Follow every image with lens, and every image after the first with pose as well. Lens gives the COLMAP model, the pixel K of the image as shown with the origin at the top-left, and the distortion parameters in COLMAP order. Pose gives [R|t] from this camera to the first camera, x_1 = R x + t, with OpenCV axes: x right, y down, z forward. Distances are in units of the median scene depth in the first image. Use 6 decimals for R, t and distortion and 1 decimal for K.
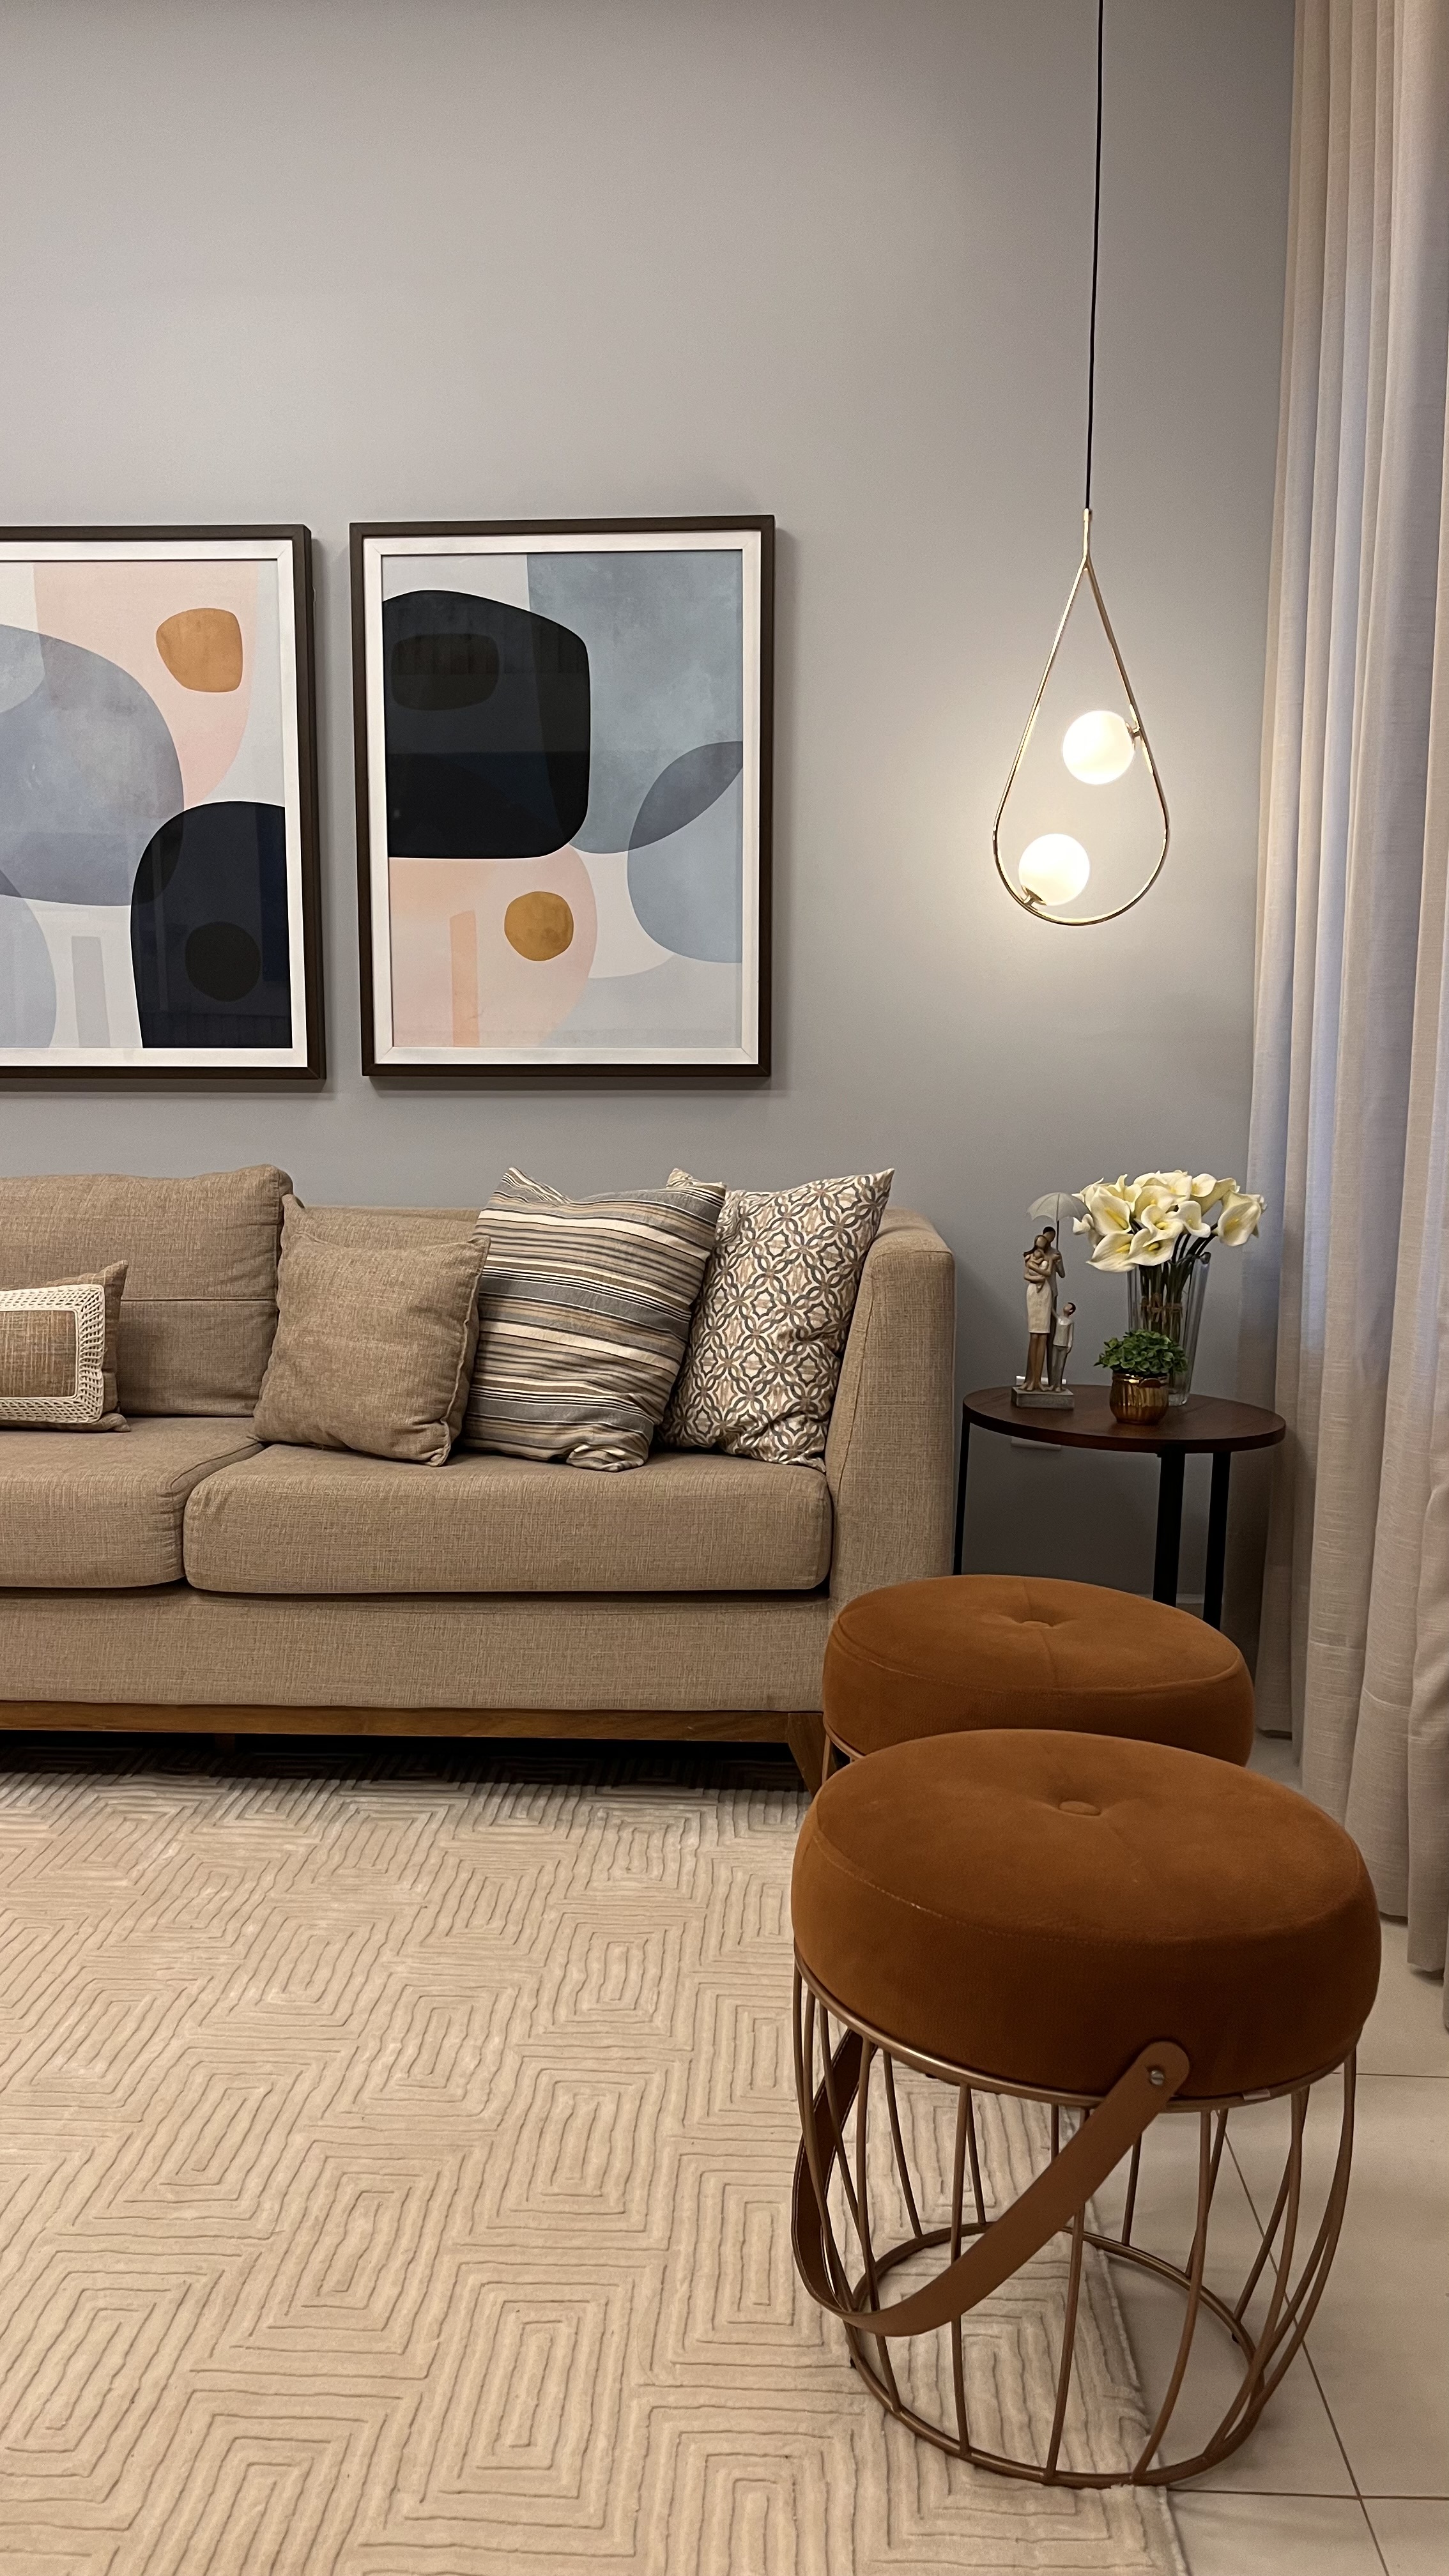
lens RADIAL K [[1967.4, 0, 707.7], [0, 1967.4, 1294.8], [0, 0, 1]] dist [0.069819, -0.081139]
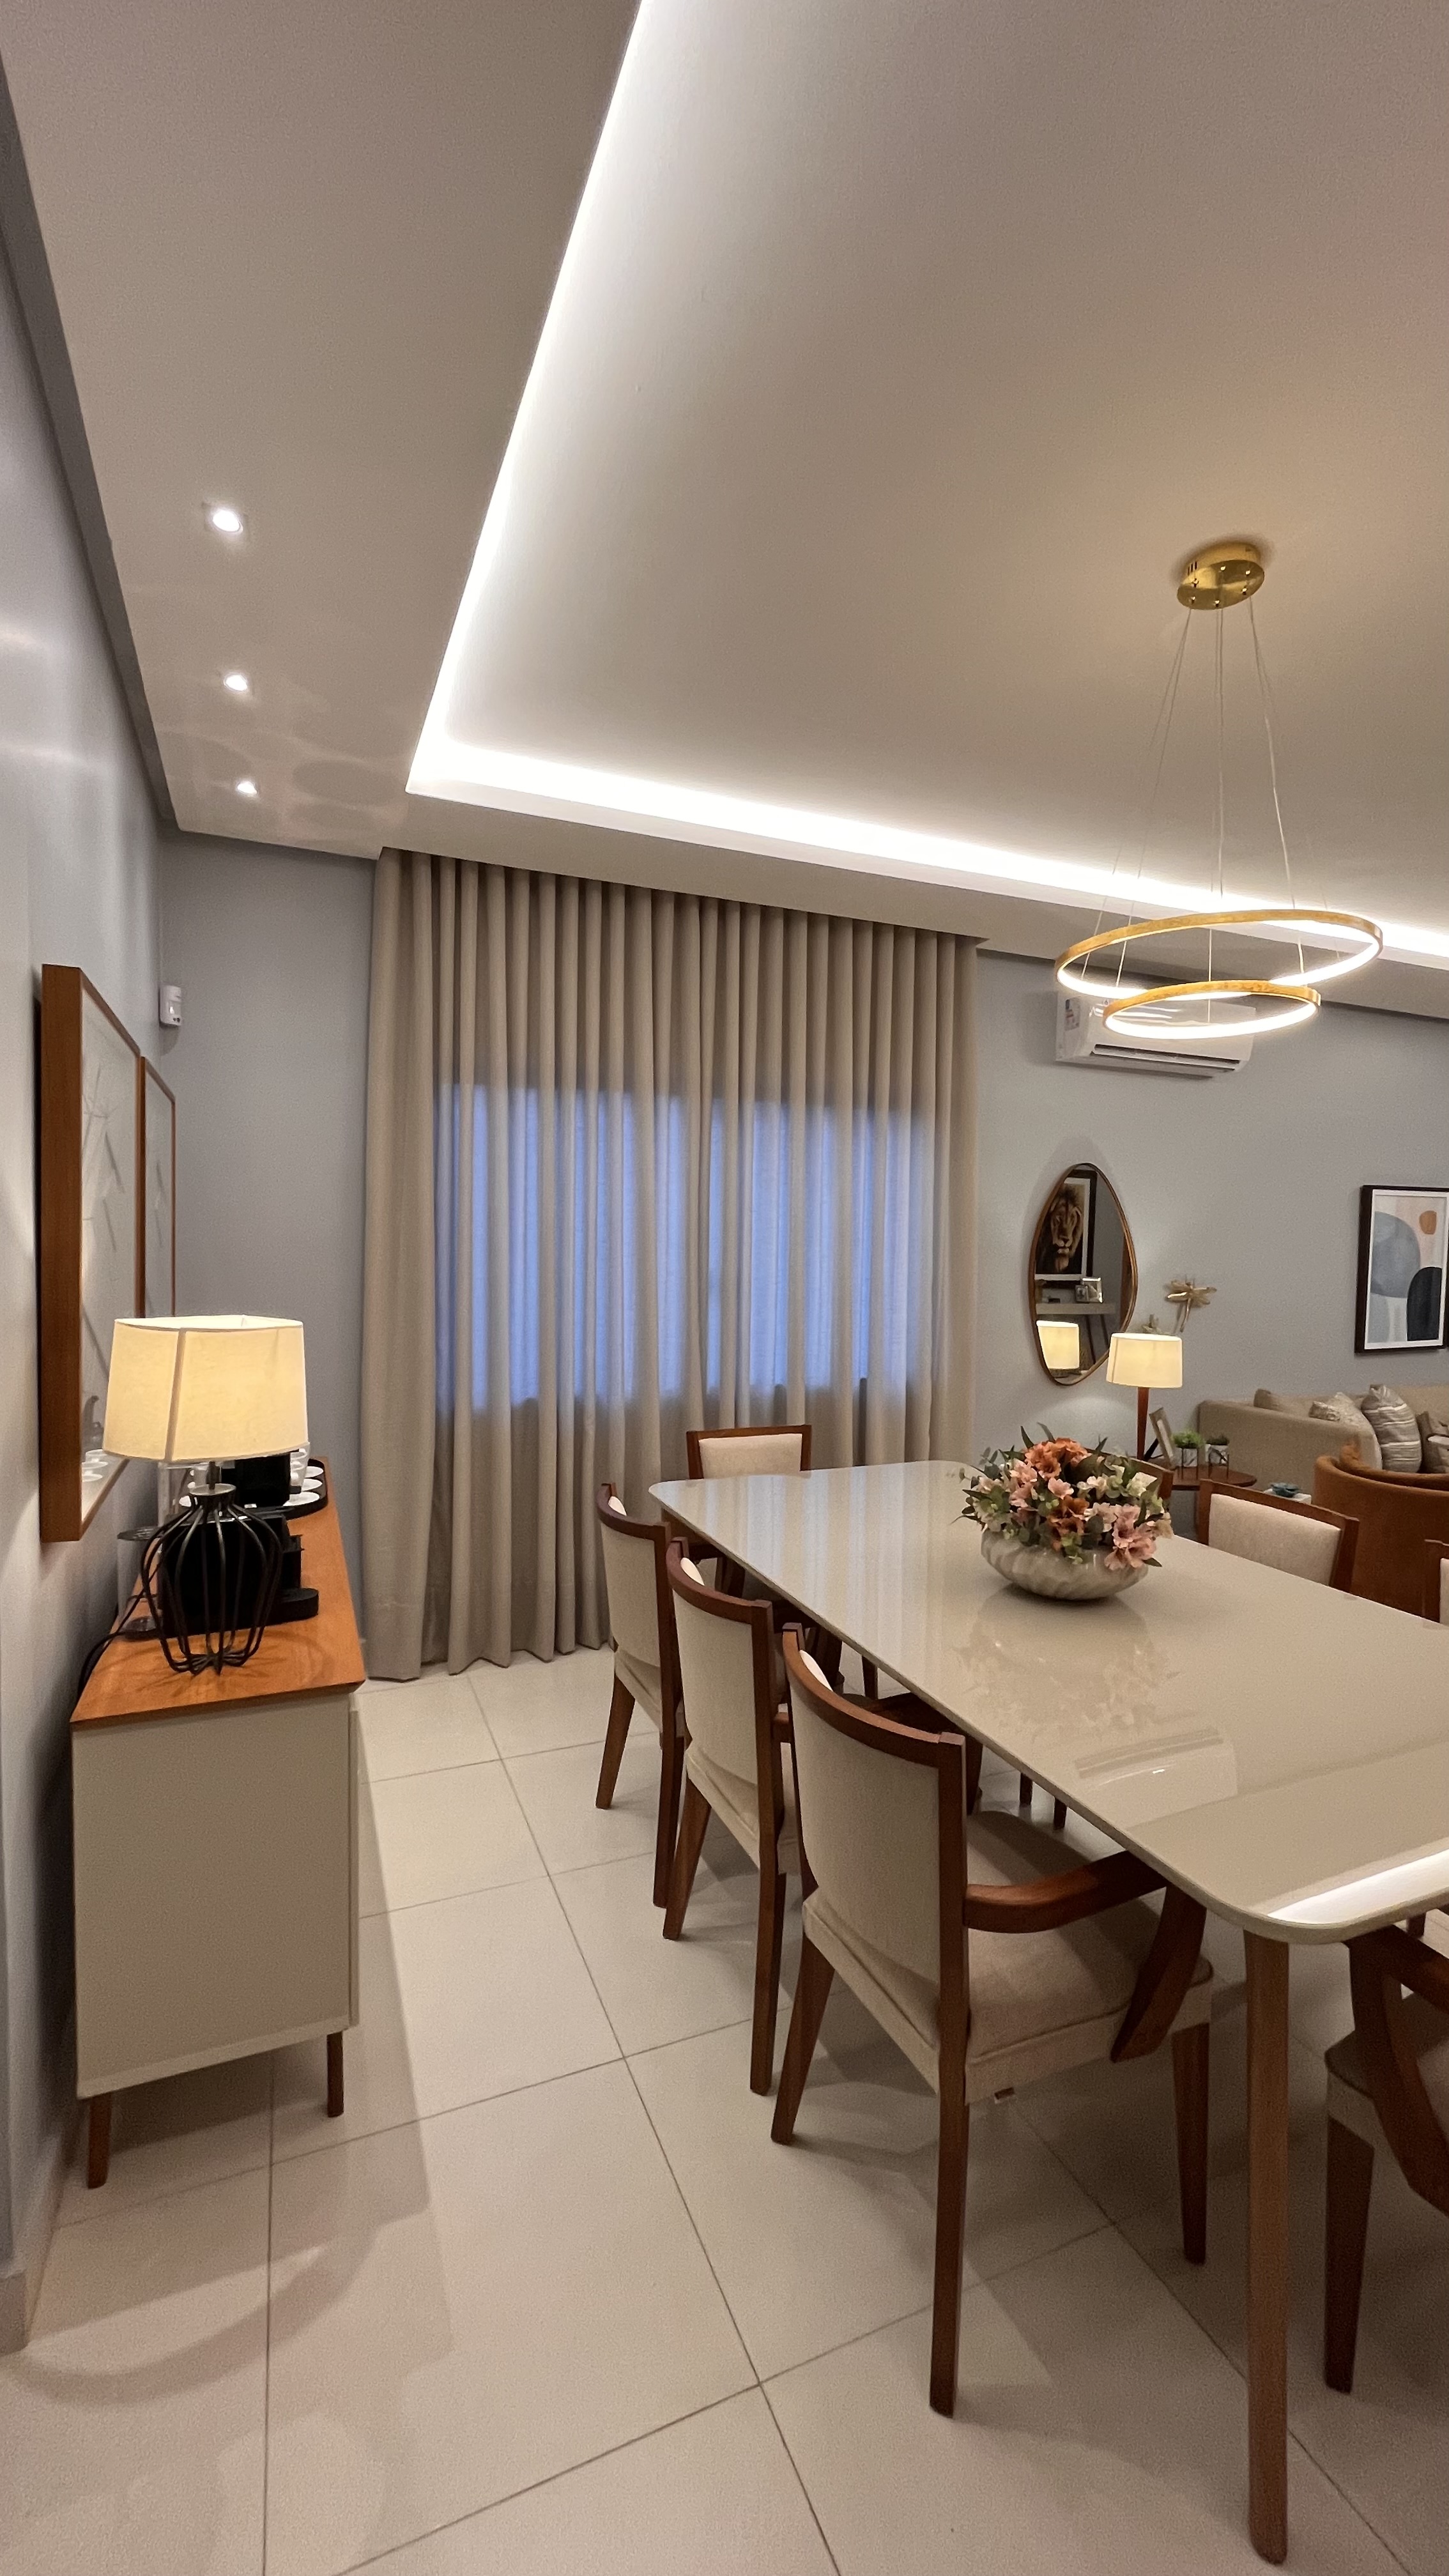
lens RADIAL K [[1052.6, 0, 720.3], [0, 1052.6, 1283.1], [0, 0, 1]] dist [-0.000148, -0.000346]
pose [[0.885797, -0.016146, 0.463792, -2.072622], [0.050420, 0.996827, -0.061594, -0.171117], [-0.461326, 0.077944, 0.883800, -0.000695]]
